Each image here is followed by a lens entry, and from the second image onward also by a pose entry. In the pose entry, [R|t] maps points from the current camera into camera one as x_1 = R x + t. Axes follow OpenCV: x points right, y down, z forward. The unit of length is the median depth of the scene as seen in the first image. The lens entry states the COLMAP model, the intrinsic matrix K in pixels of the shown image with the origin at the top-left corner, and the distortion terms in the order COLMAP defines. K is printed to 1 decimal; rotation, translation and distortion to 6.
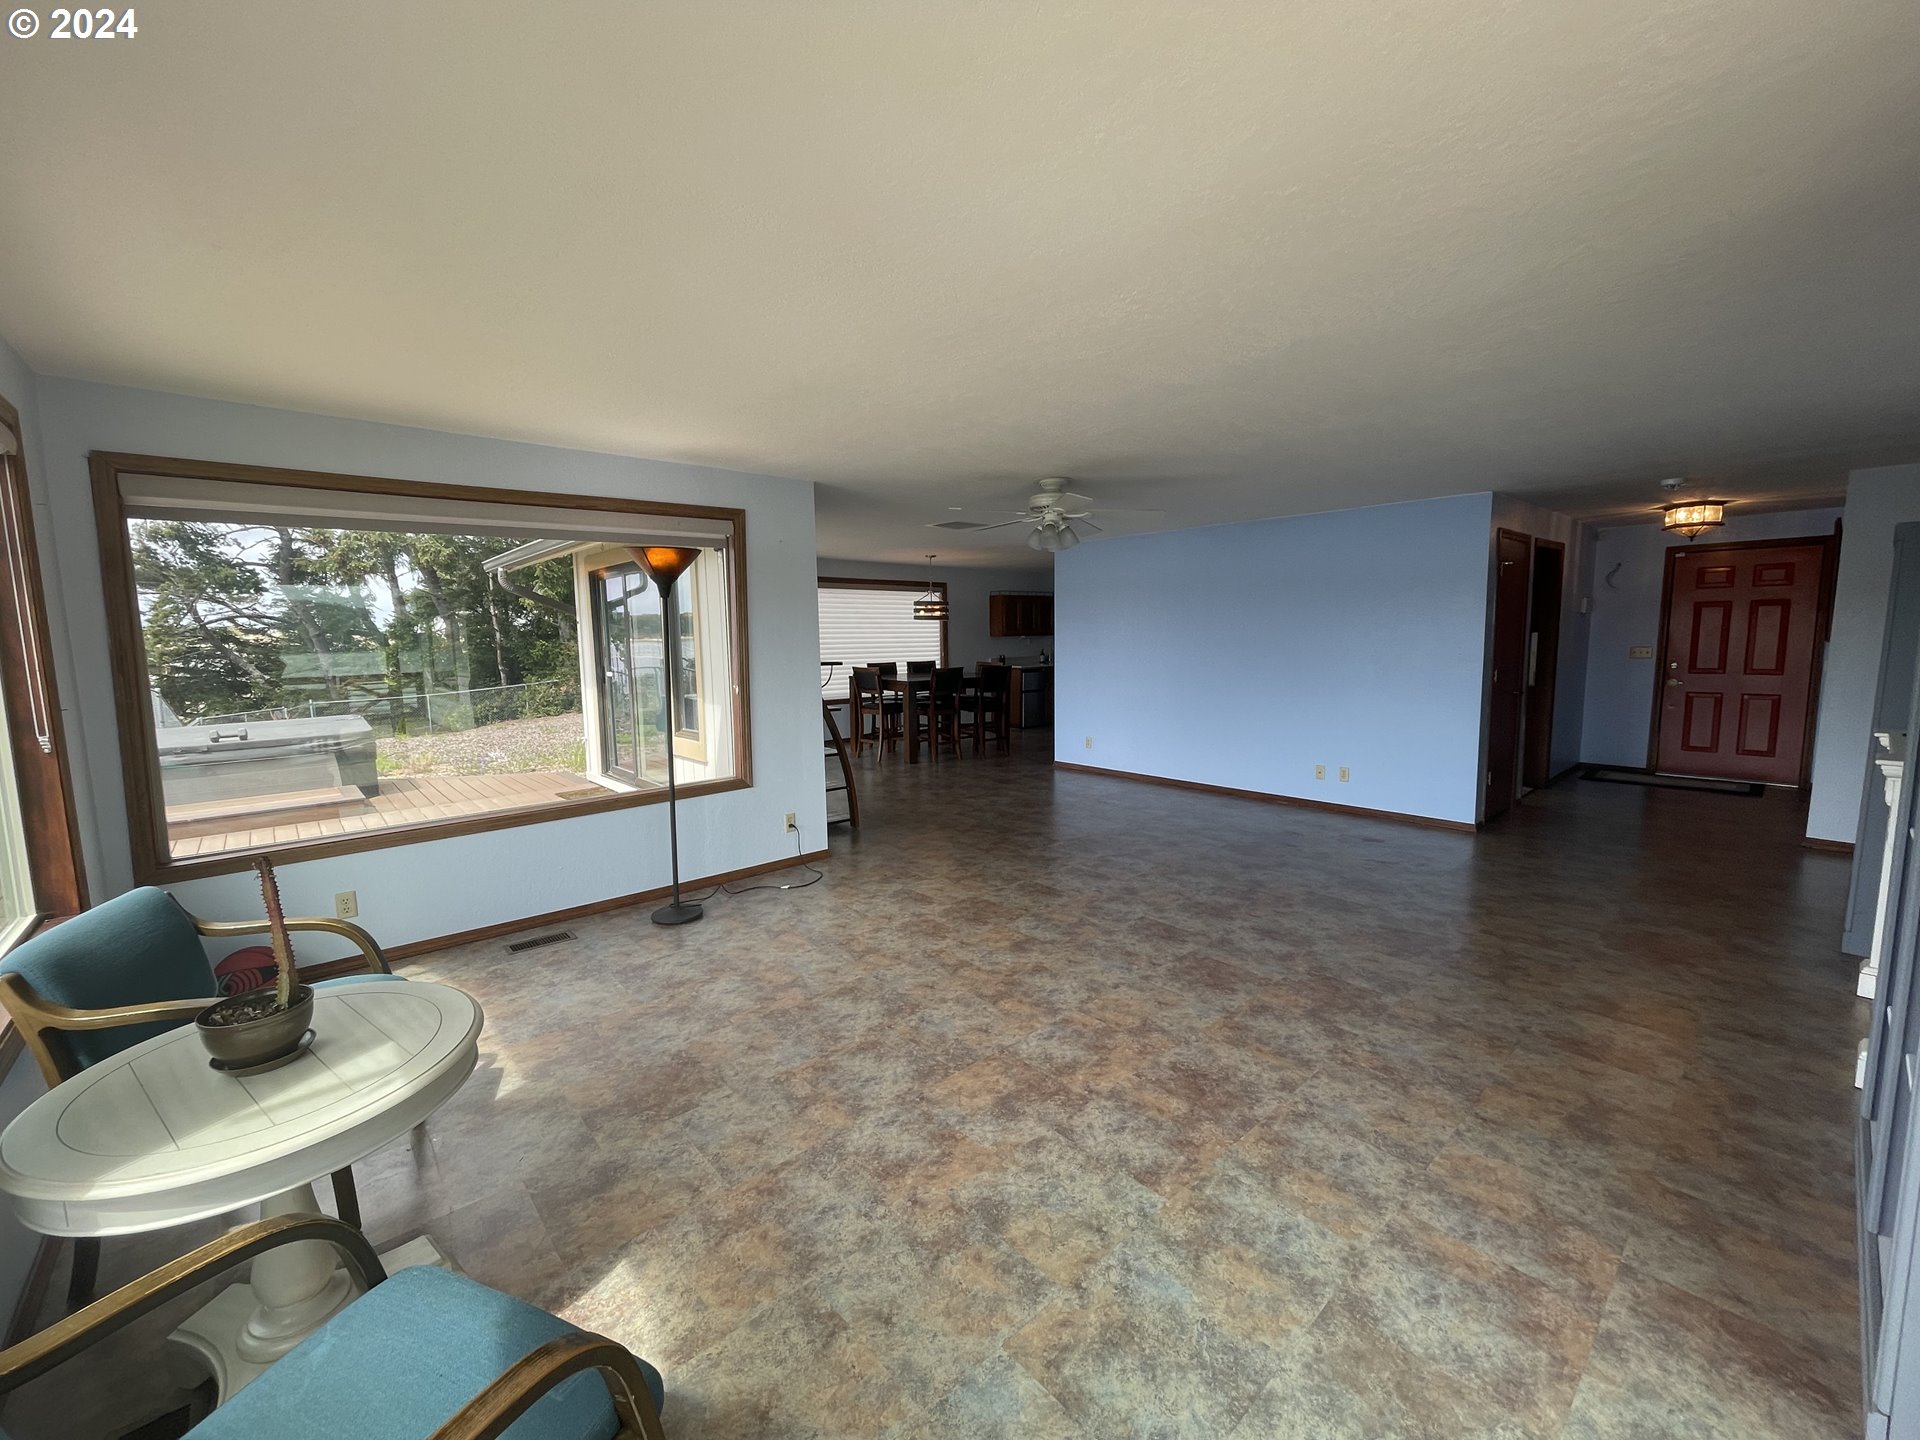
lens RADIAL K [[779.9, 0, 958.5], [0, 779.9, 717.4], [0, 0, 1]] dist [-0.000357, -0.000171]
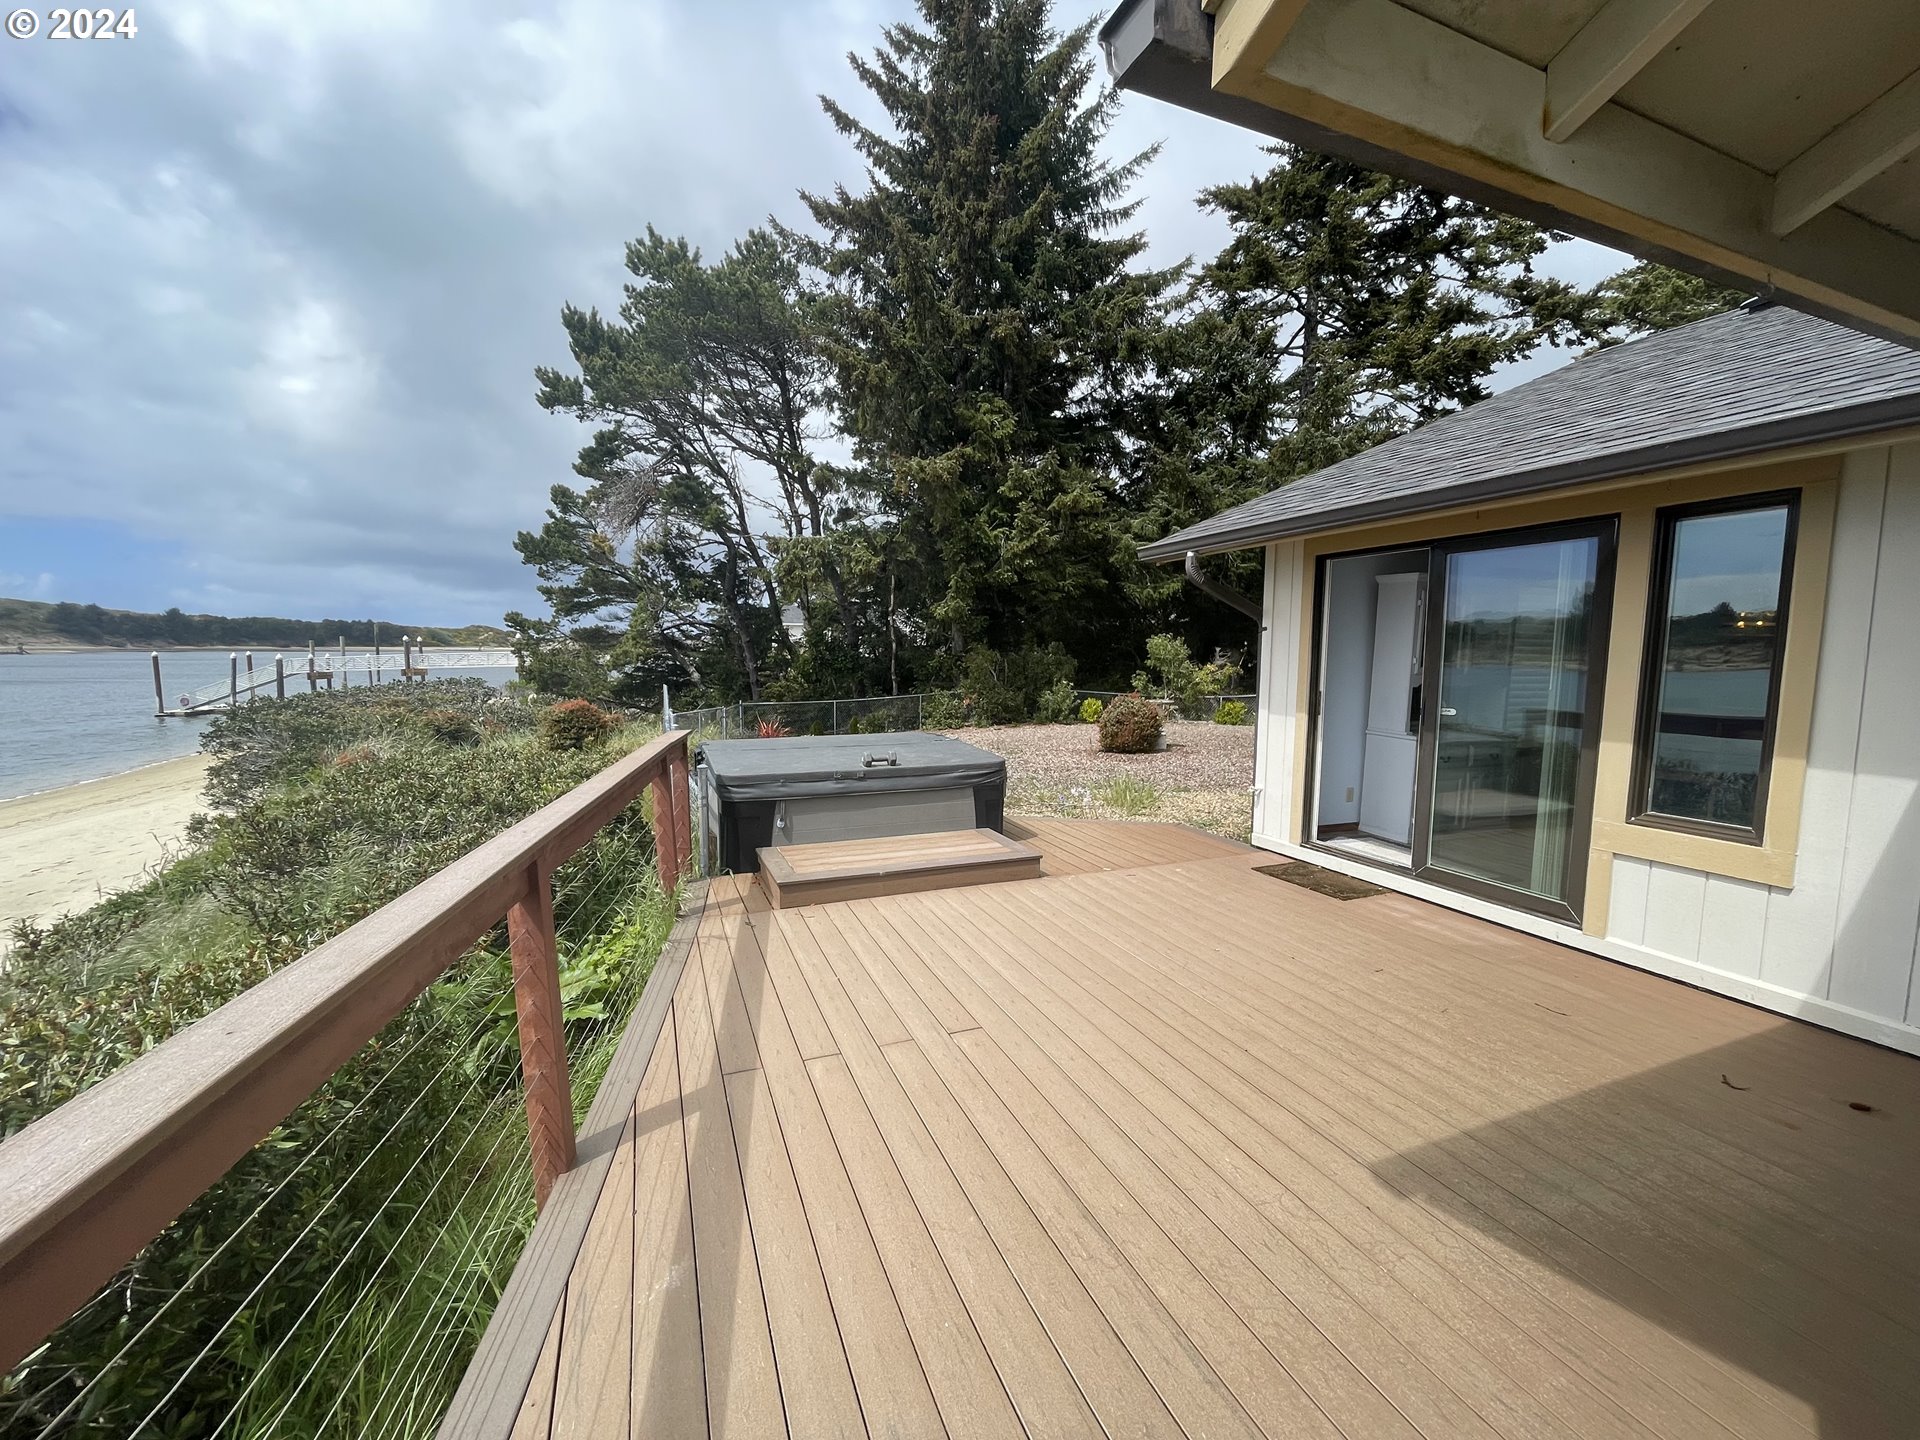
lens RADIAL K [[779.9, 0, 956.6], [0, 779.9, 730.9], [0, 0, 1]] dist [-0.000357, -0.000171]
pose [[0.939252, 0.059414, -0.338047, -0.167754], [-0.061282, 0.998107, 0.005154, -0.004383], [0.337713, 0.015875, 0.941115, 0.075250]]
